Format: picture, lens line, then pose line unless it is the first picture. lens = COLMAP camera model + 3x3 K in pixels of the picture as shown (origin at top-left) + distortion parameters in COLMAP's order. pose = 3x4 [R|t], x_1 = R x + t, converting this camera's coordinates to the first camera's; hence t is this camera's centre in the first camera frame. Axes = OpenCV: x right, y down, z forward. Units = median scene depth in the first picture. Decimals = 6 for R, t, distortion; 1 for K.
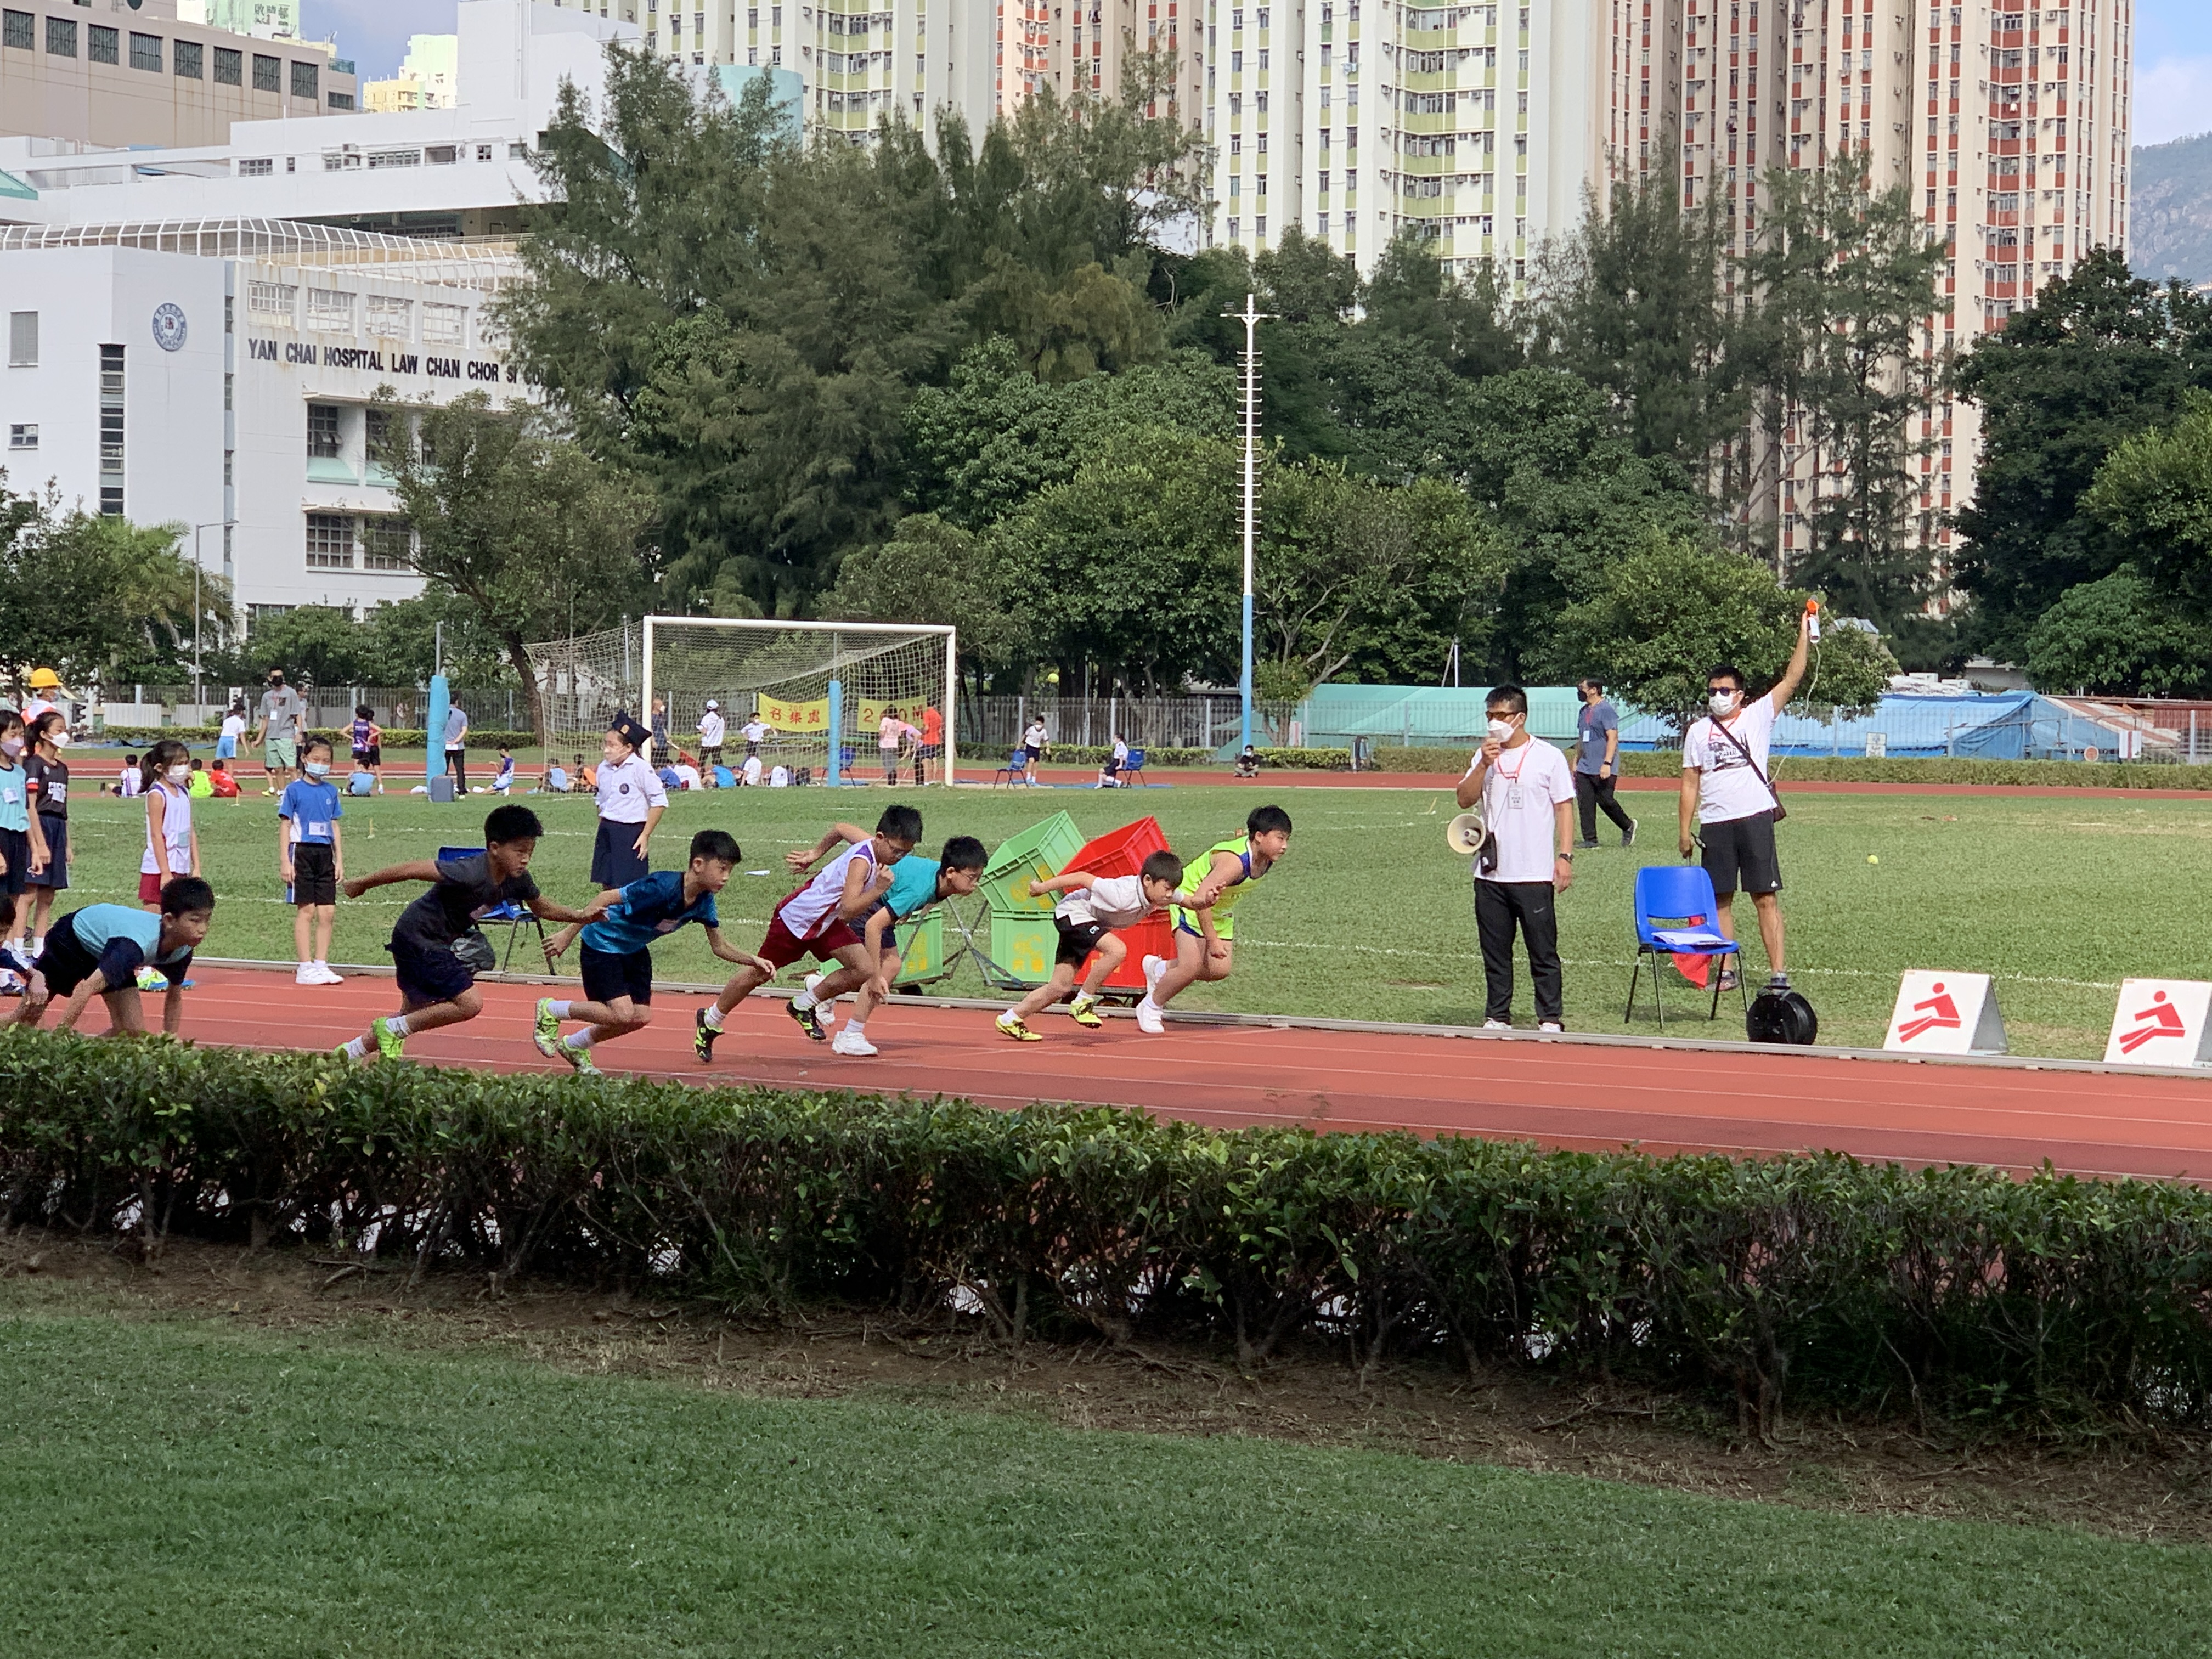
lens RADIAL K [[4798.9, 0, 1117.3], [0, 4798.9, 842.5], [0, 0, 1]] dist [0.103386, 0.000000]
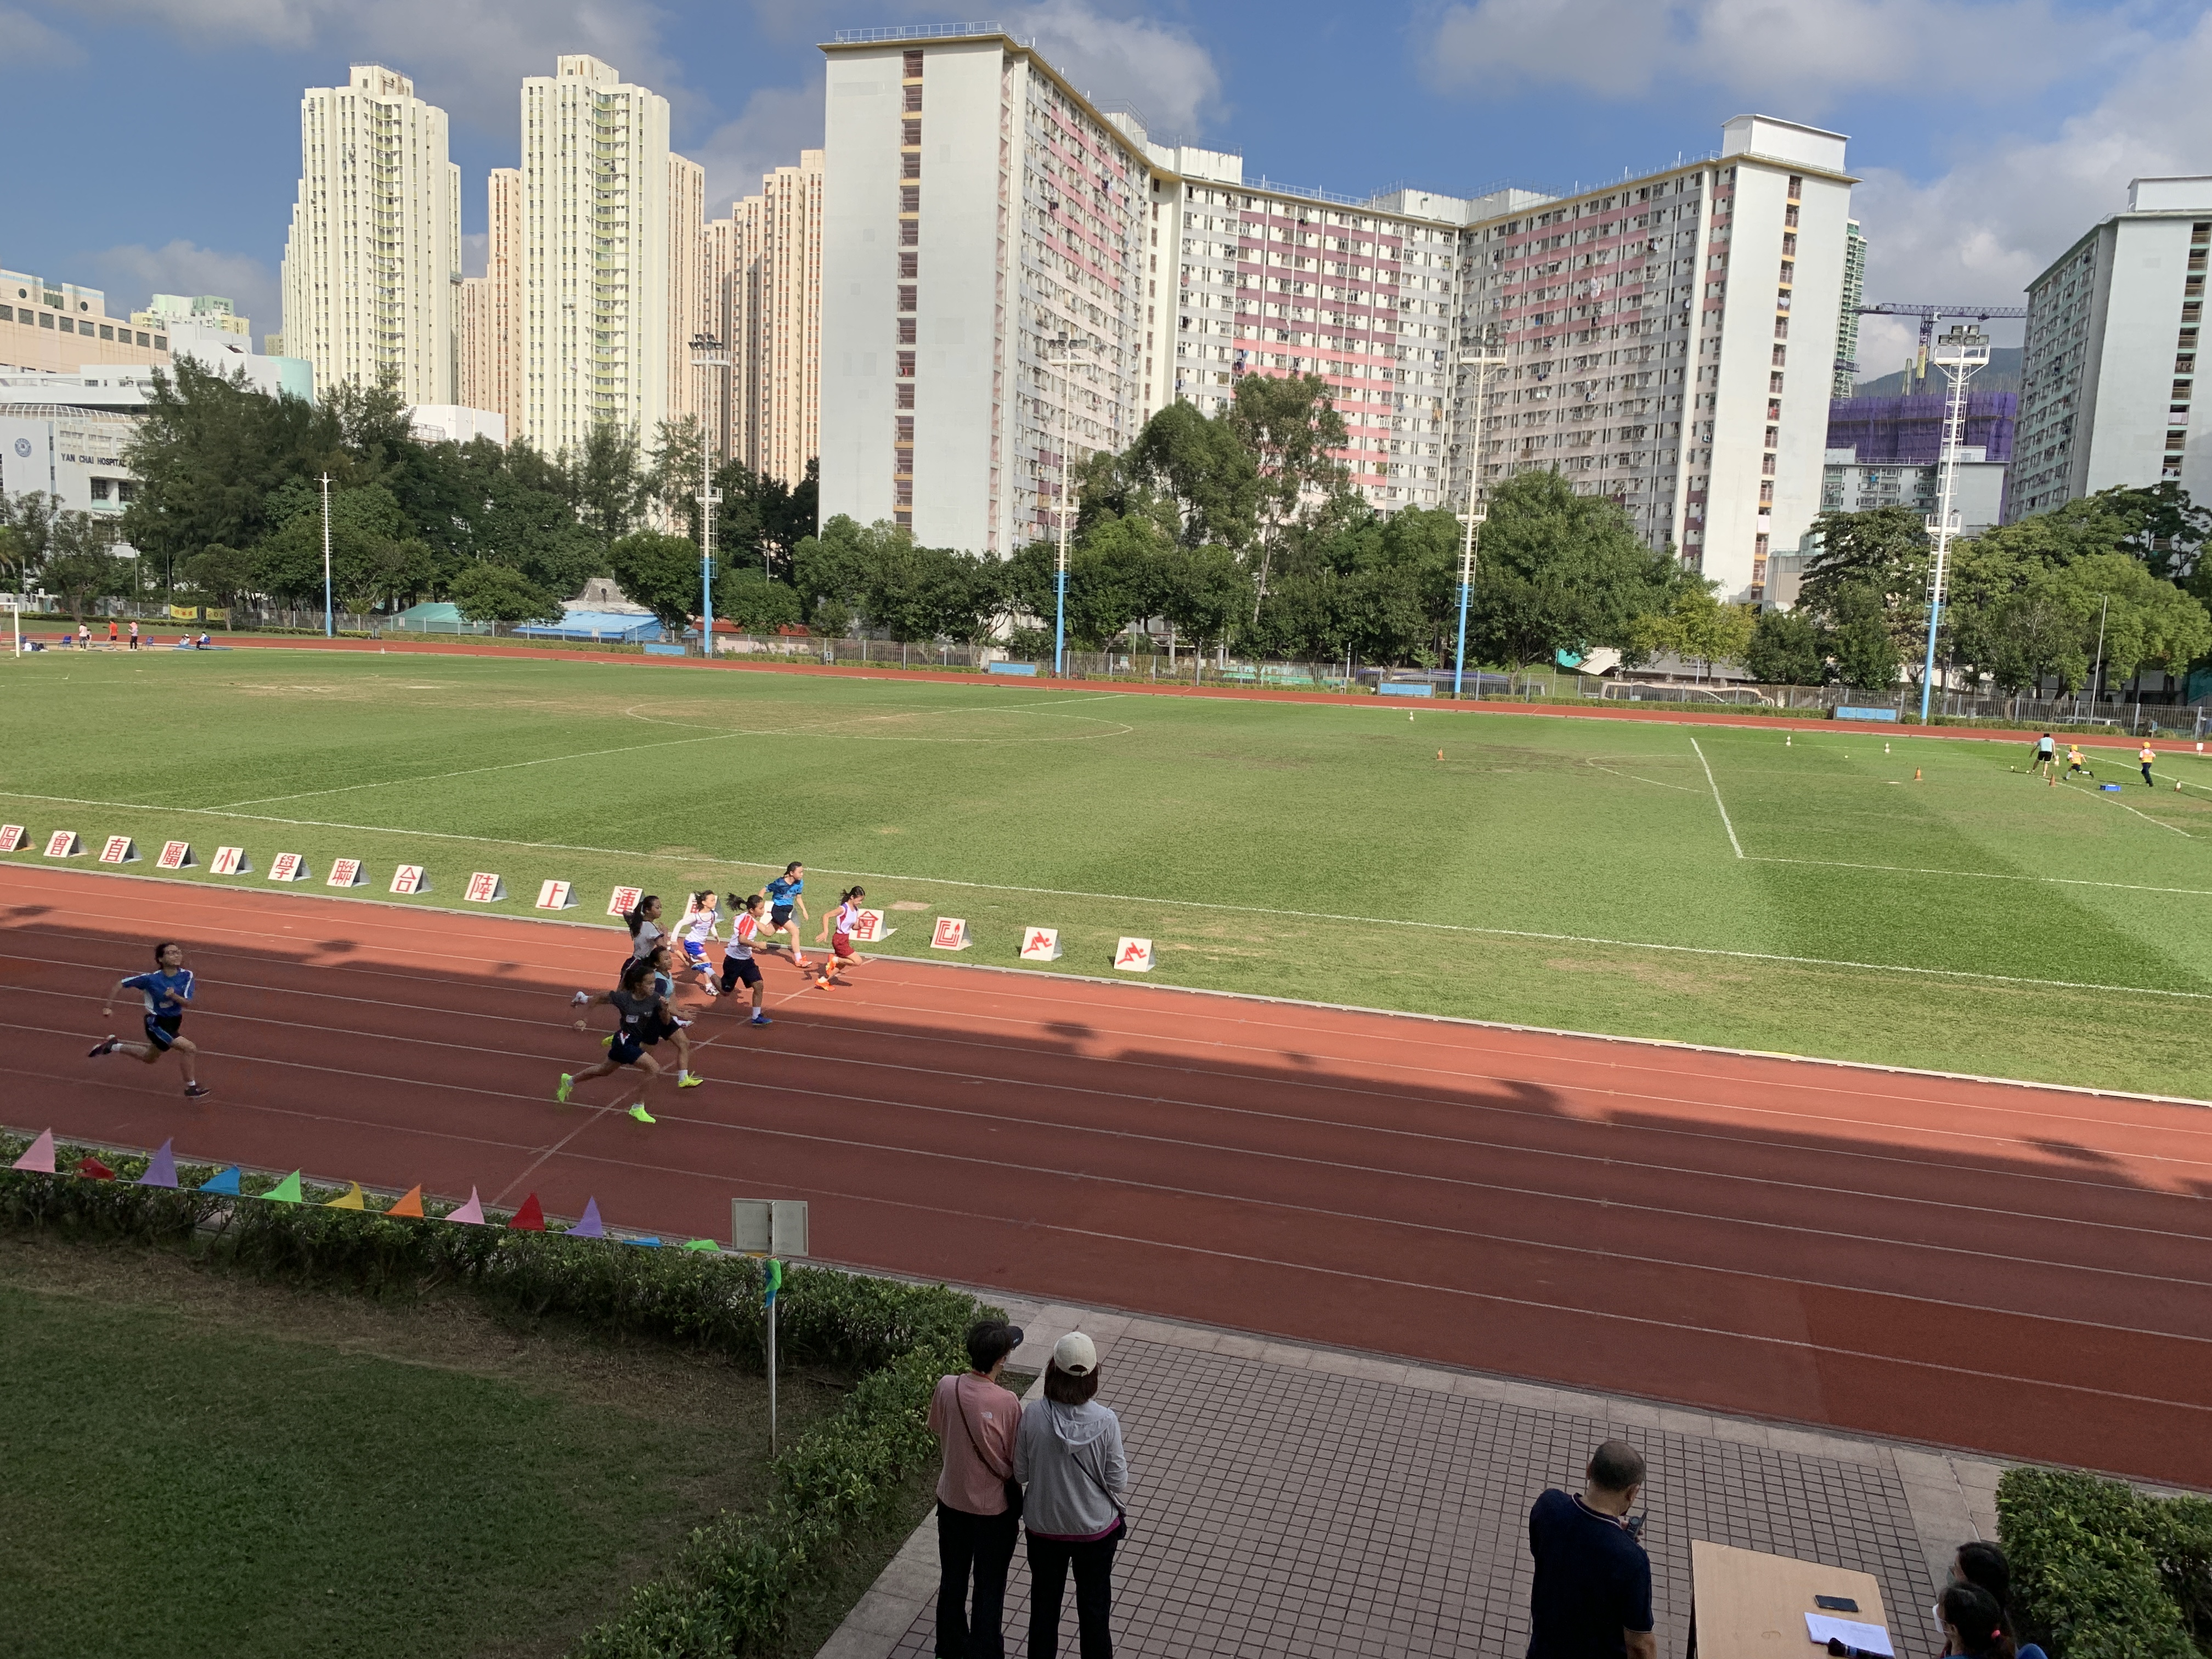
lens RADIAL K [[1697.4, 0, 1120.1], [0, 1697.4, 844.0], [0, 0, 1]] dist [0.019776, -0.017015]
pose [[0.962456, -0.011022, 0.271214, 0.138509], [-0.021219, 0.993063, 0.115656, -0.014063], [-0.270607, -0.117068, 0.955545, -0.087294]]
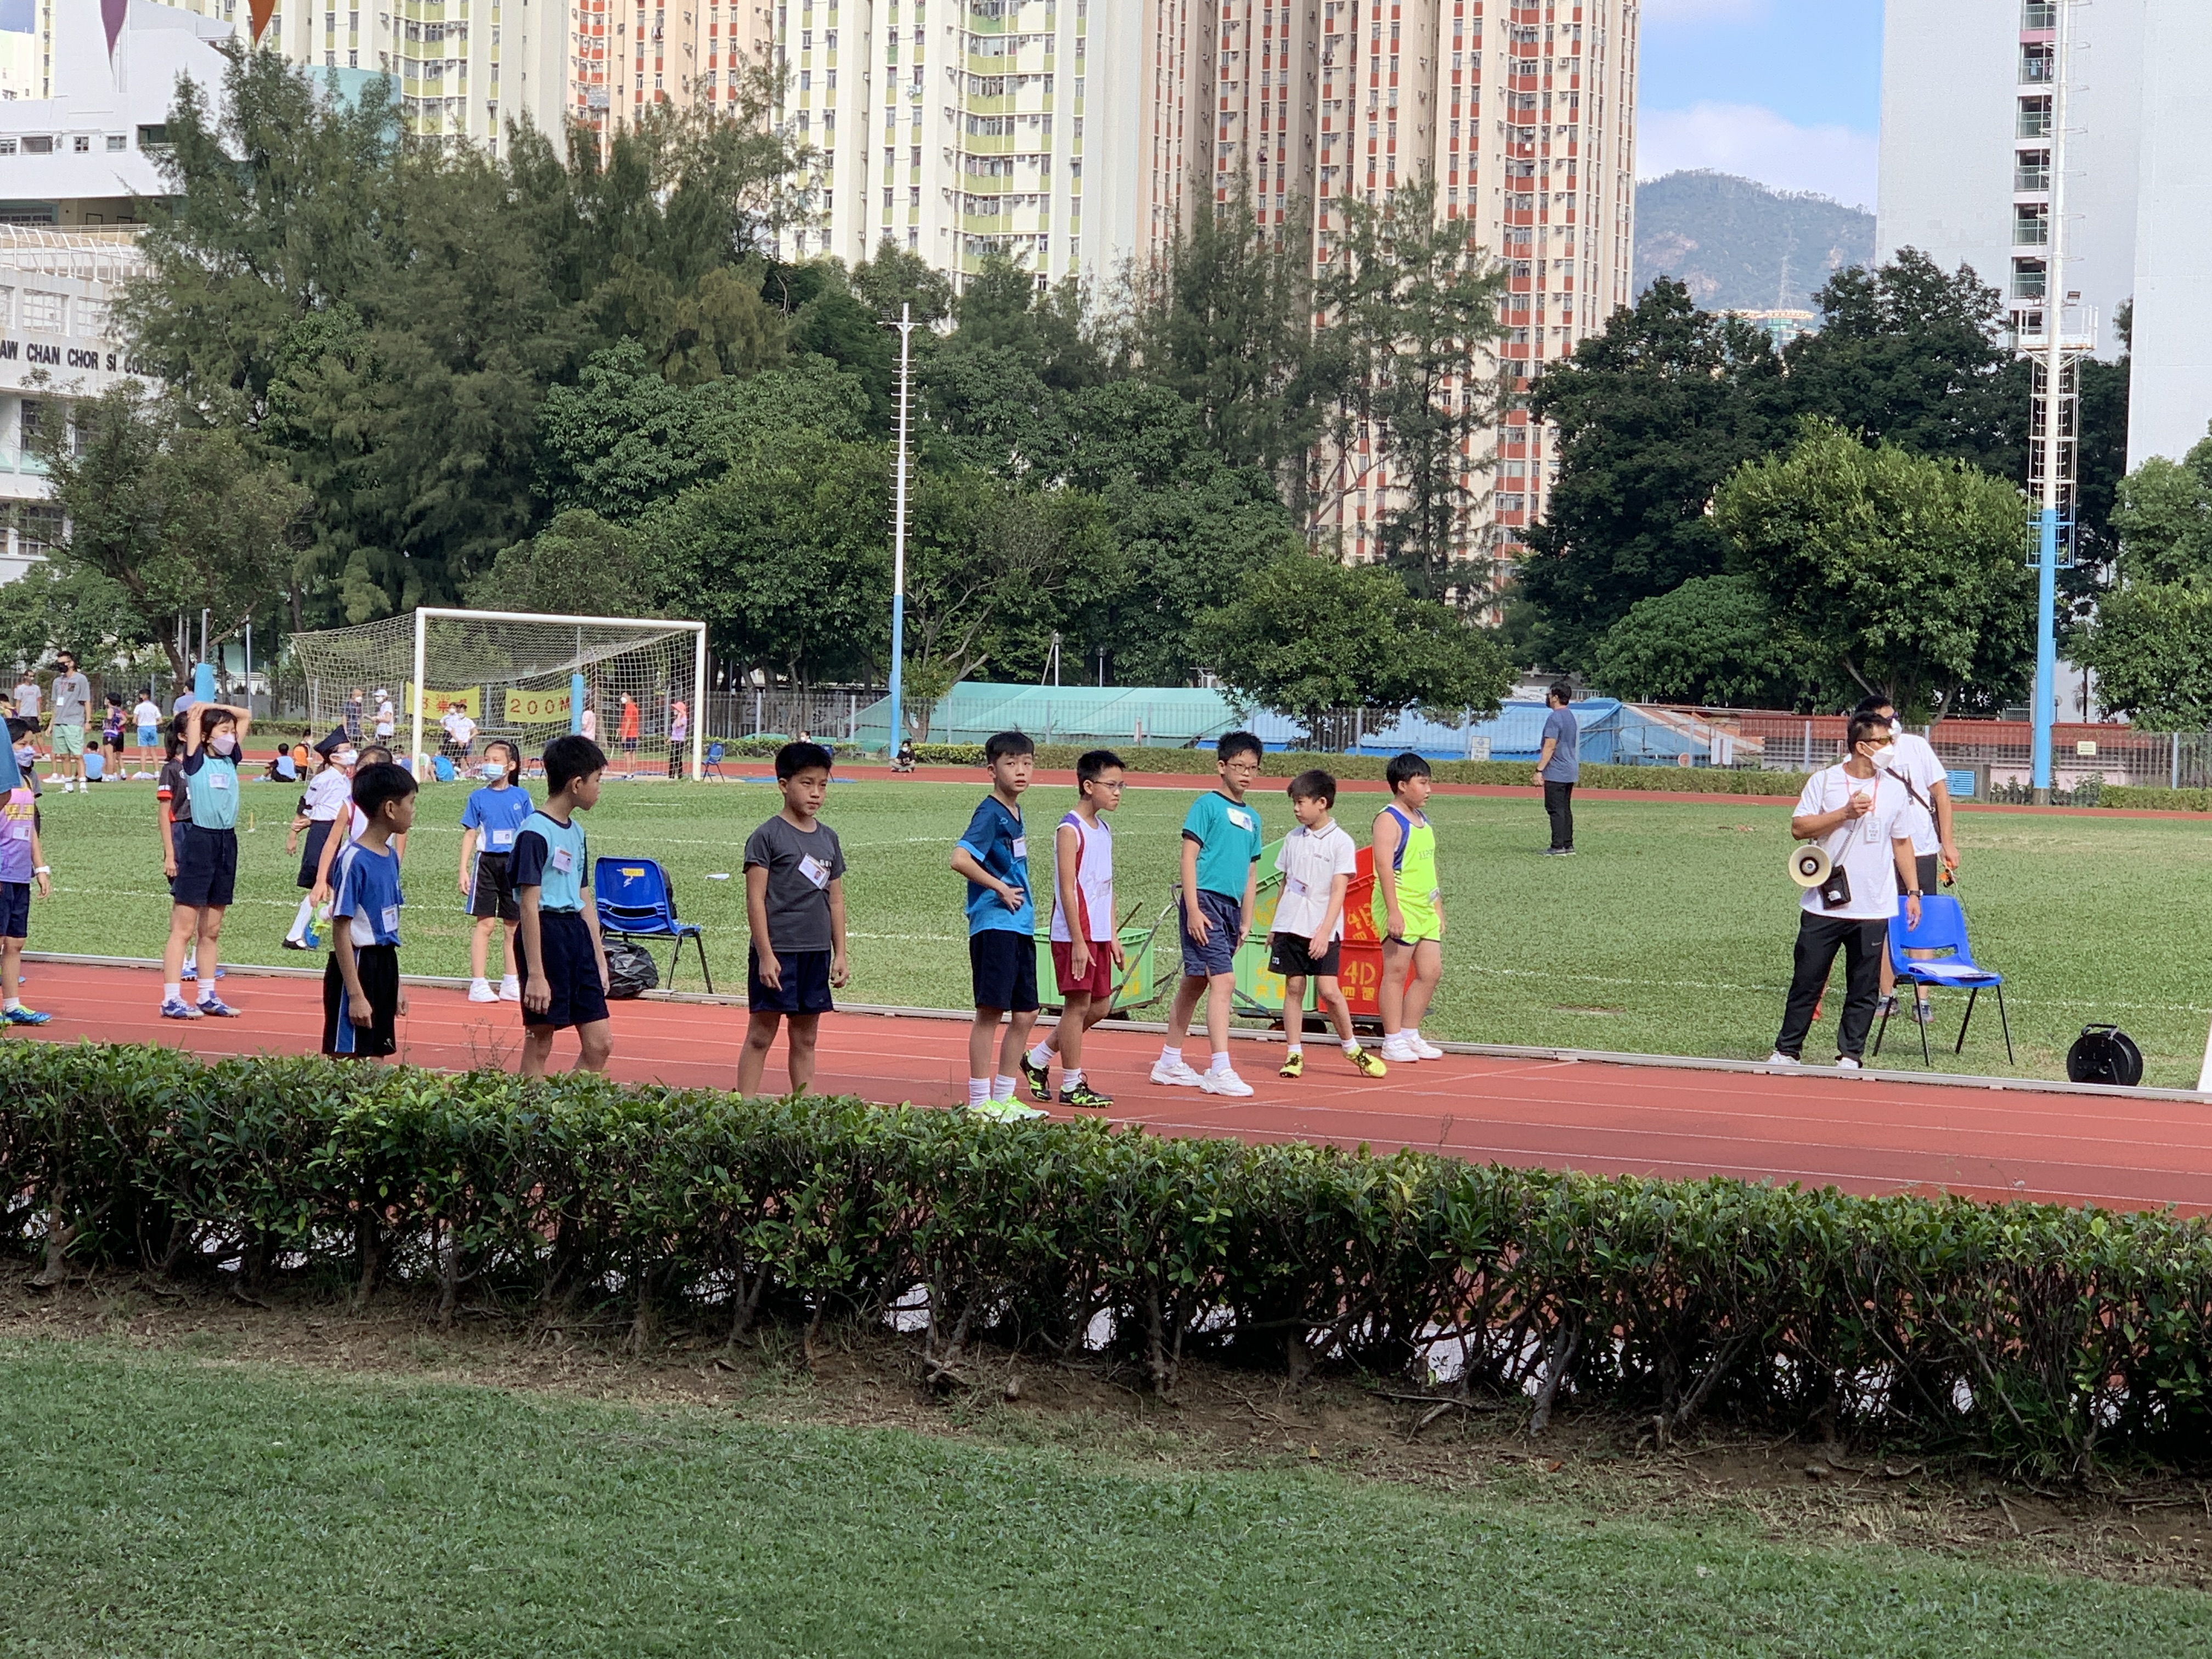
lens RADIAL K [[4572.0, 0, 1096.4], [0, 4572.0, 815.9], [0, 0, 1]] dist [0.086324, 0.000000]
pose [[0.994647, 0.012458, 0.102573, -0.020662], [-0.012160, 0.999920, -0.003532, -0.000785], [-0.102609, 0.002266, 0.994719, 0.013958]]
